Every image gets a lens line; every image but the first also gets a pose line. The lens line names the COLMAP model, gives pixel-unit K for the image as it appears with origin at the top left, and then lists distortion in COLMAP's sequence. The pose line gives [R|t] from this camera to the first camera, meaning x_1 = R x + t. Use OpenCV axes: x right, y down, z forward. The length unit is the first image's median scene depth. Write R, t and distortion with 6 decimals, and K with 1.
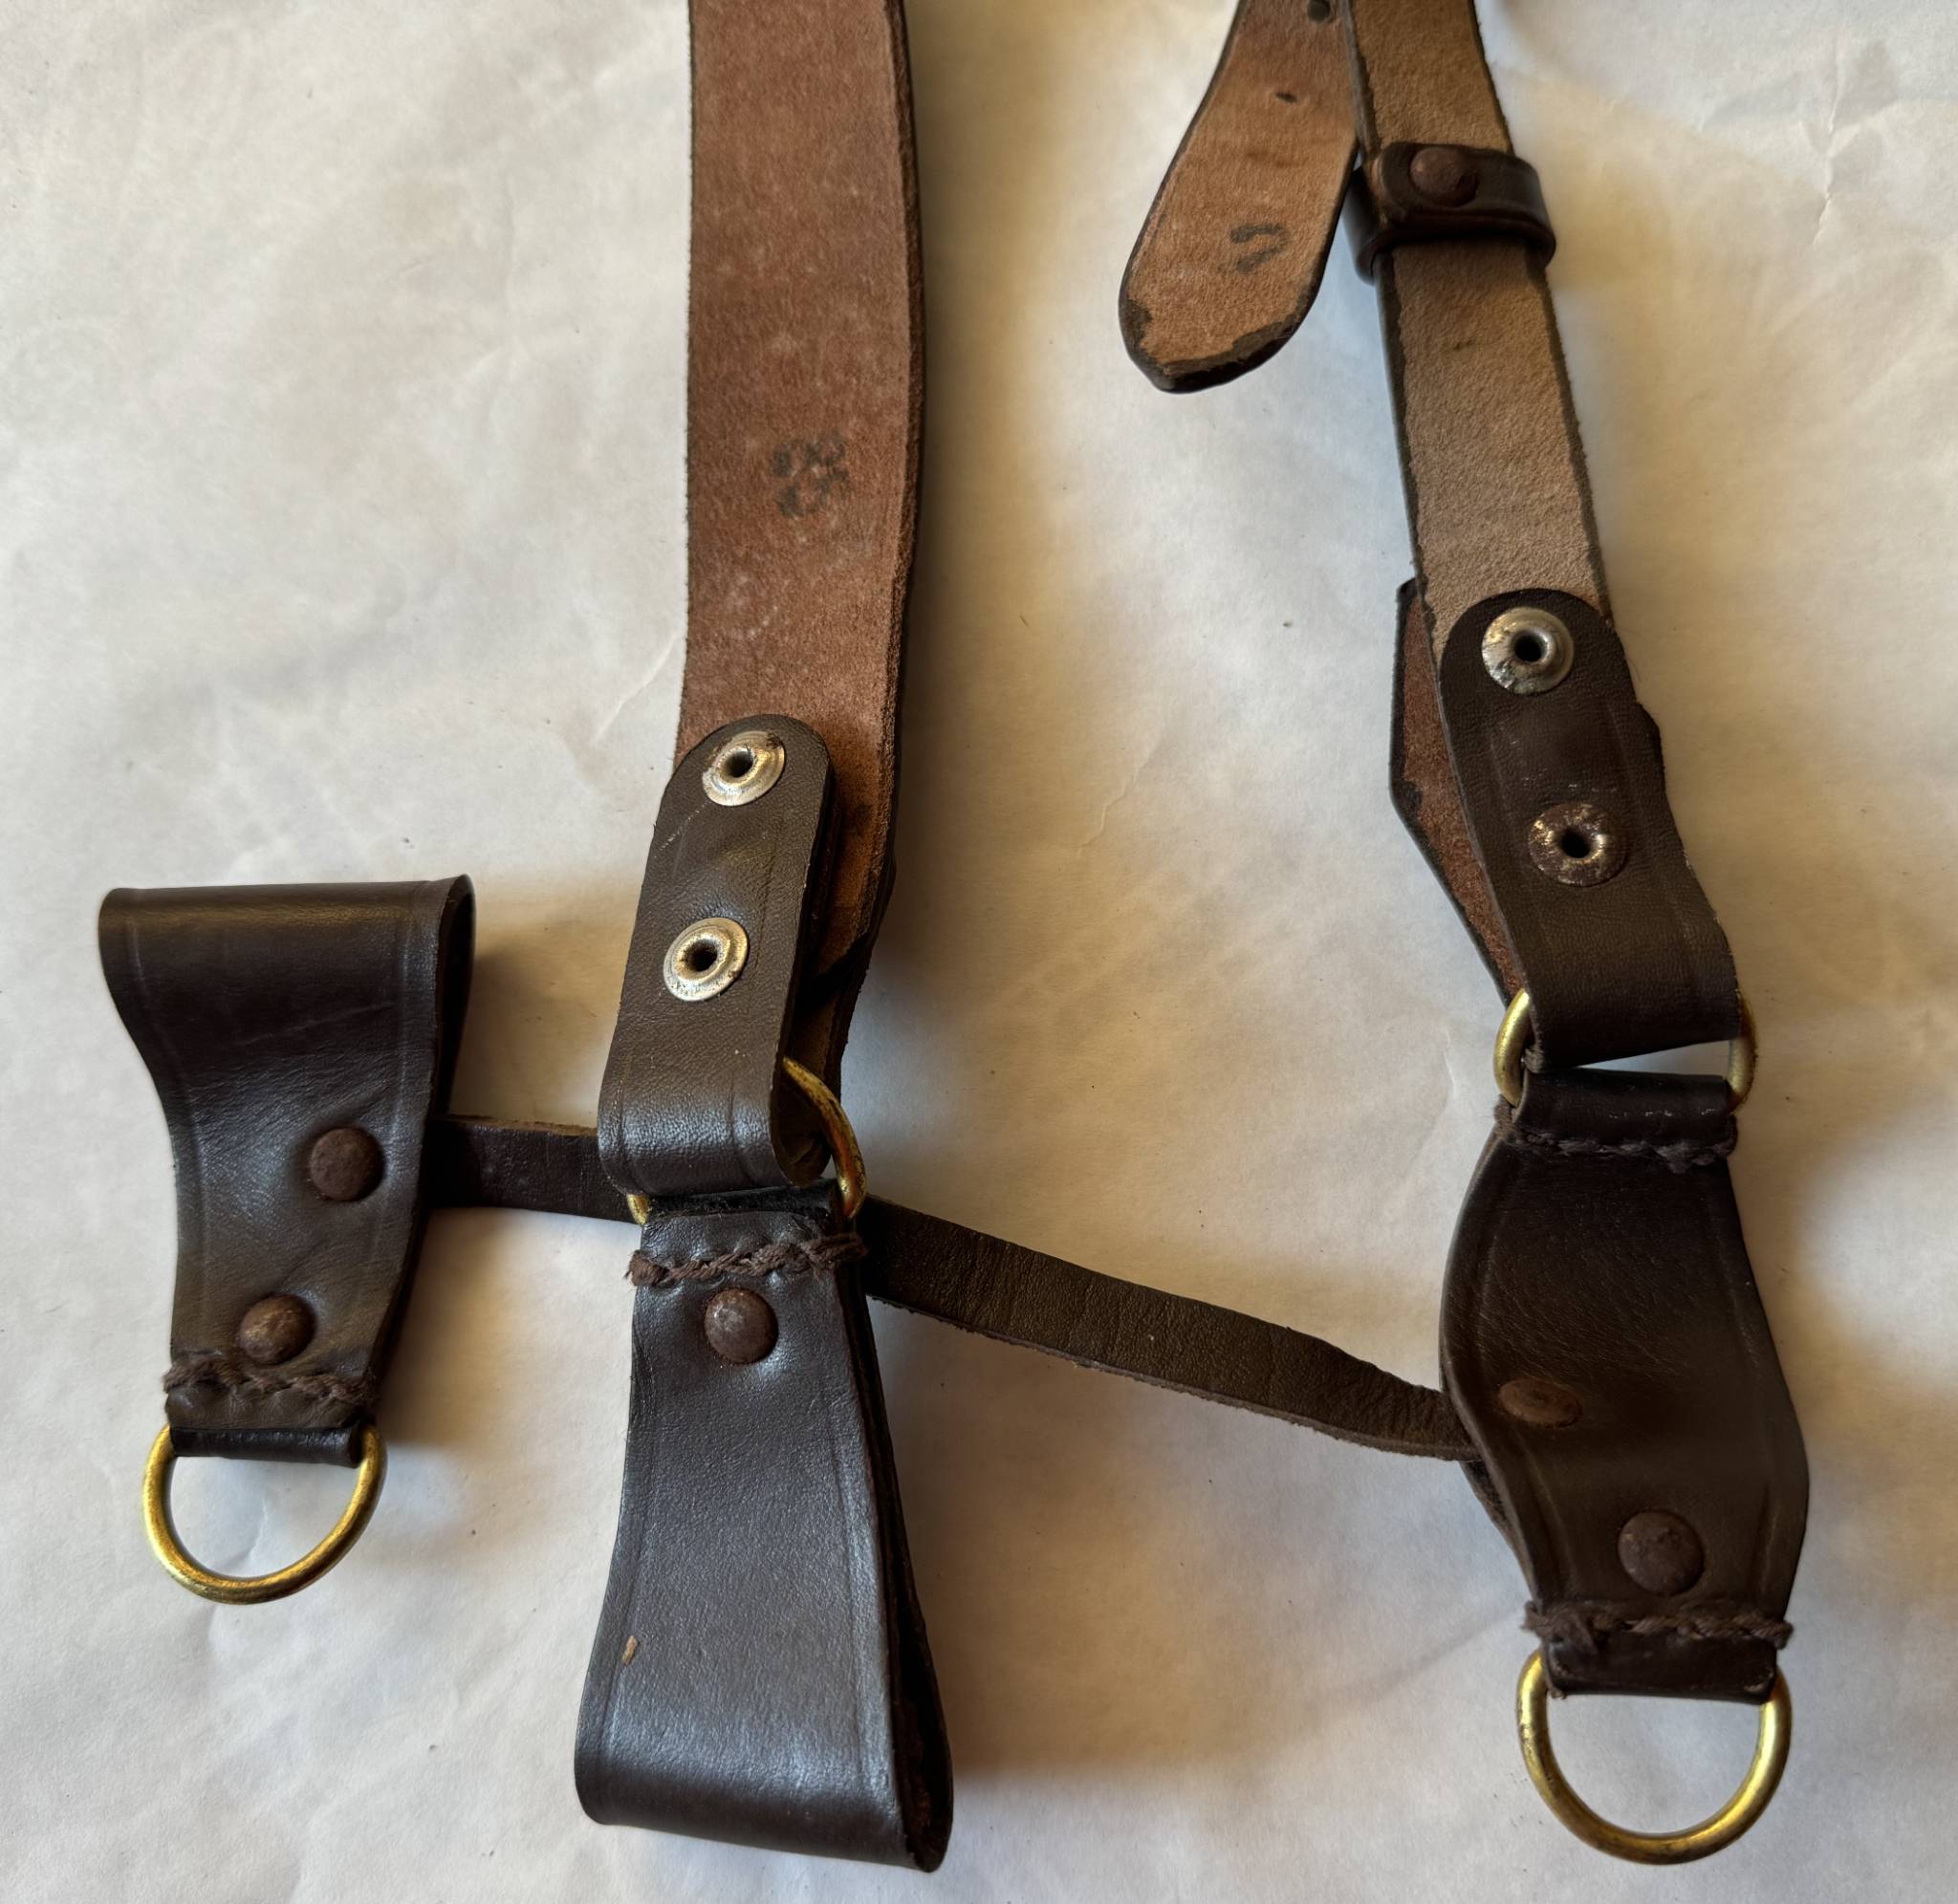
lens RADIAL K [[2021.6, 0, 1090.2], [0, 2021.6, 953.9], [0, 0, 1]] dist [0.197614, -0.626544]
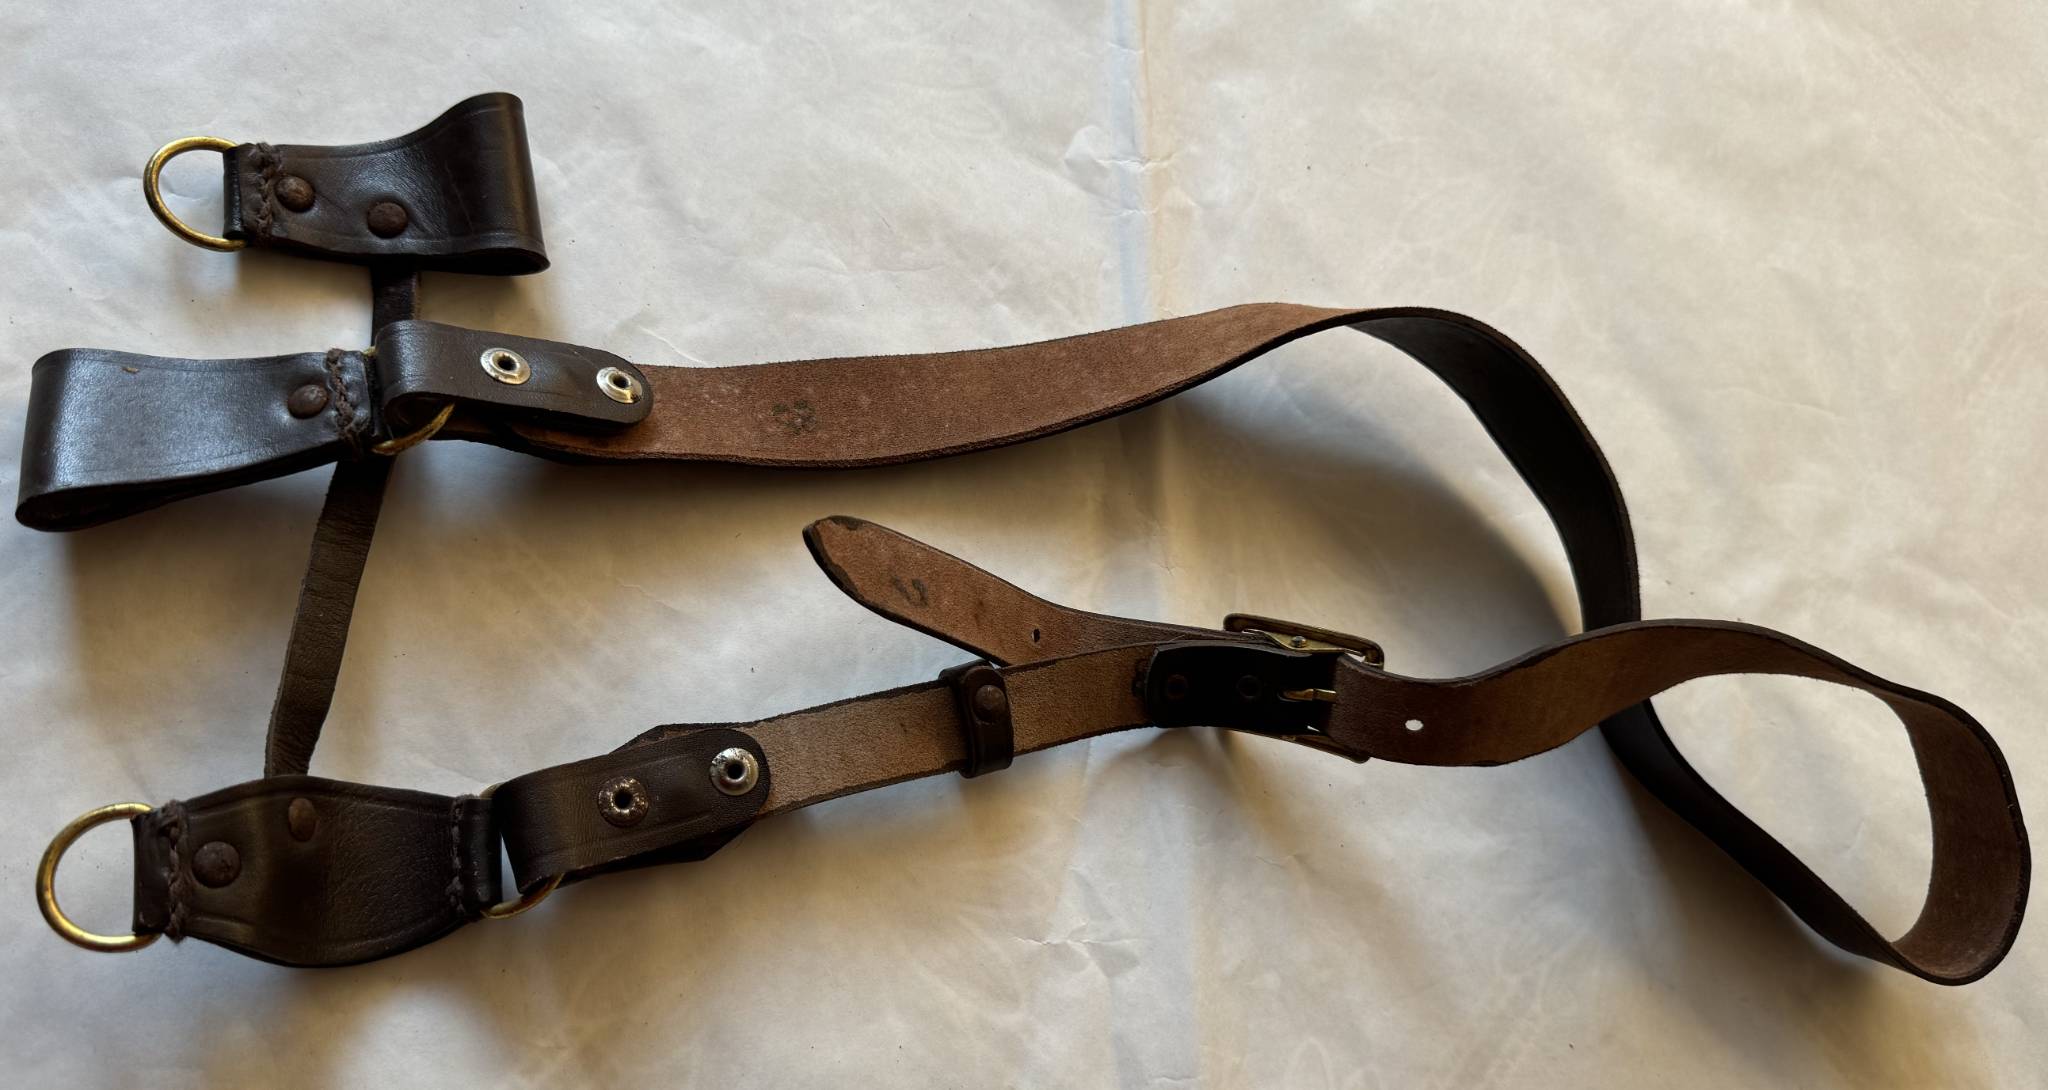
lens RADIAL K [[1594.7, 0, 1025.6], [0, 1594.7, 591.0], [0, 0, 1]] dist [0.125014, -0.294847]
pose [[0.171001, 0.964828, -0.199662, 0.376291], [-0.975354, 0.137089, -0.172888, -0.169900], [-0.139435, 0.224305, 0.964492, -0.471645]]
